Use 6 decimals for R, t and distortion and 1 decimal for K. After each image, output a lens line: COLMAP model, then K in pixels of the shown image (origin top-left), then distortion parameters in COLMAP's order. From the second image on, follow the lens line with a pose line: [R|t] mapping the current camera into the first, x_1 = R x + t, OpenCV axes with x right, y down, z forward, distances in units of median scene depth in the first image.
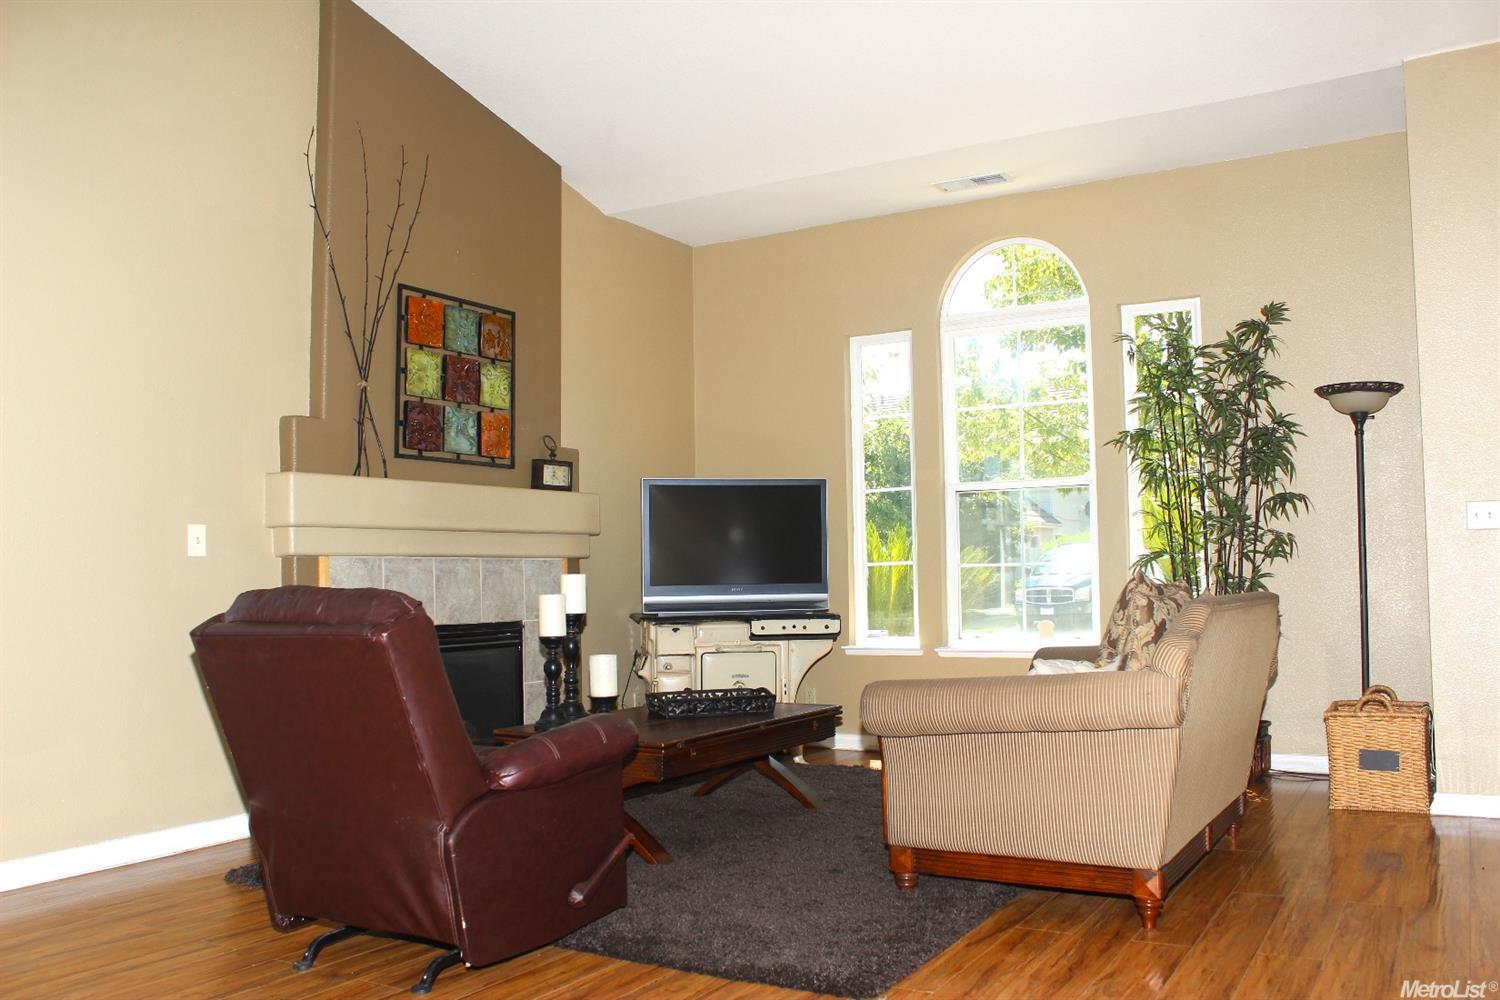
lens RADIAL K [[1243.9, 0, 746.6], [0, 1243.9, 512.6], [0, 0, 1]] dist [-0.149396, 0.103819]
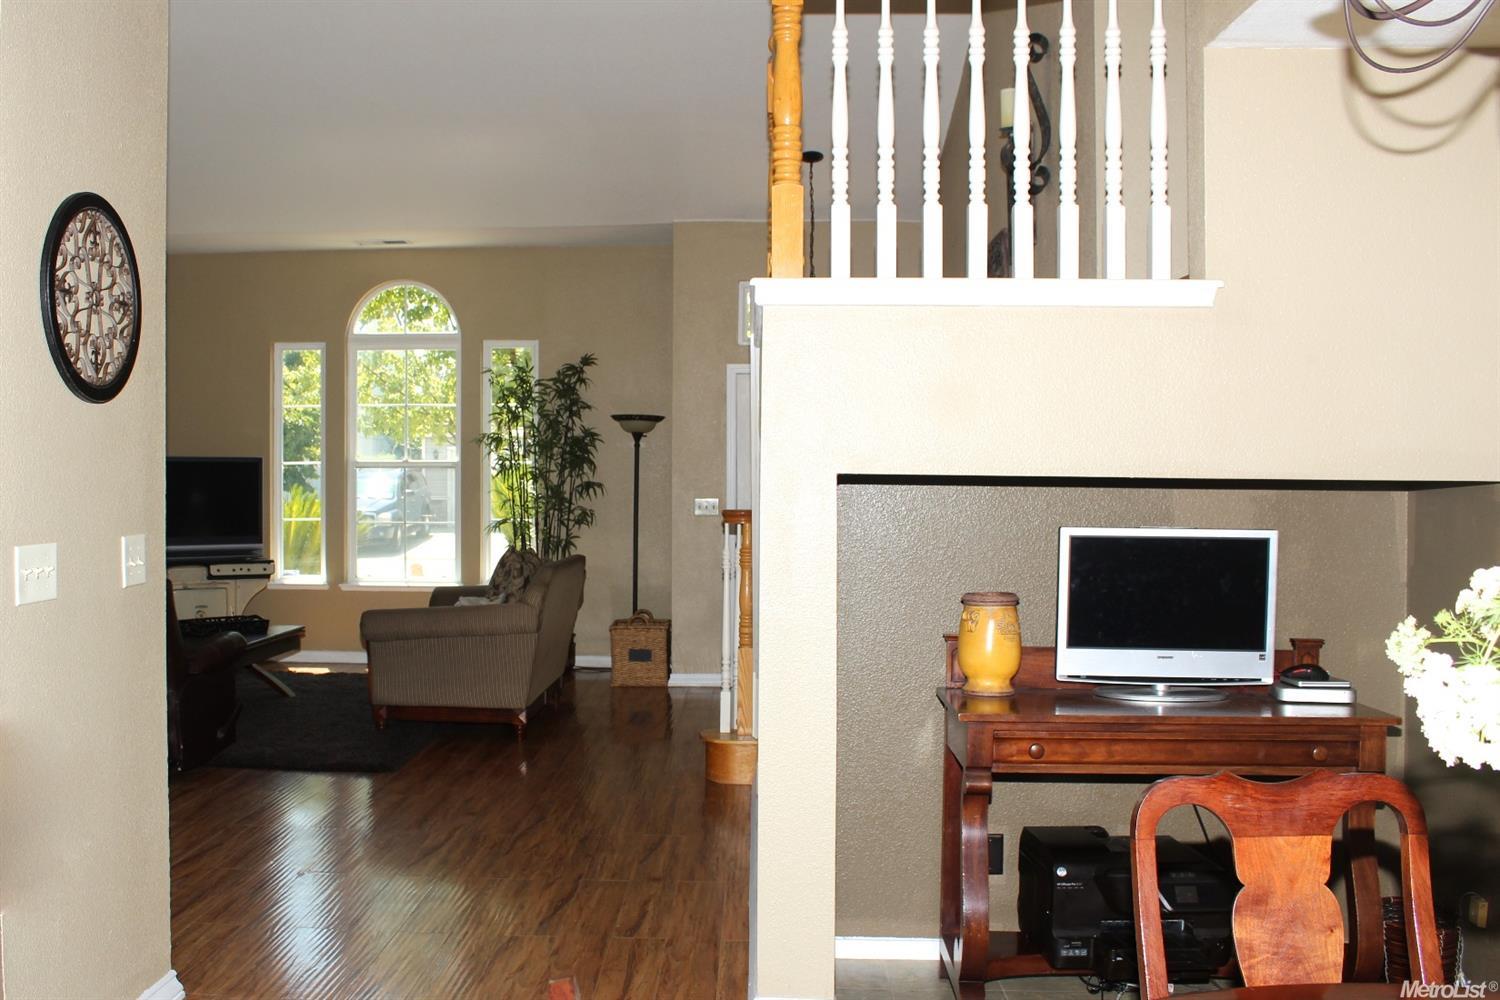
lens RADIAL K [[1346.6, 0, 630.0], [0, 1346.6, 515.0], [0, 0, 1]] dist [-0.116354, 0.059783]
pose [[0.896422, 0.009949, 0.443090, -0.248995], [-0.040625, 0.997384, 0.059794, -0.077320], [-0.441336, -0.071601, 0.894481, -0.517030]]
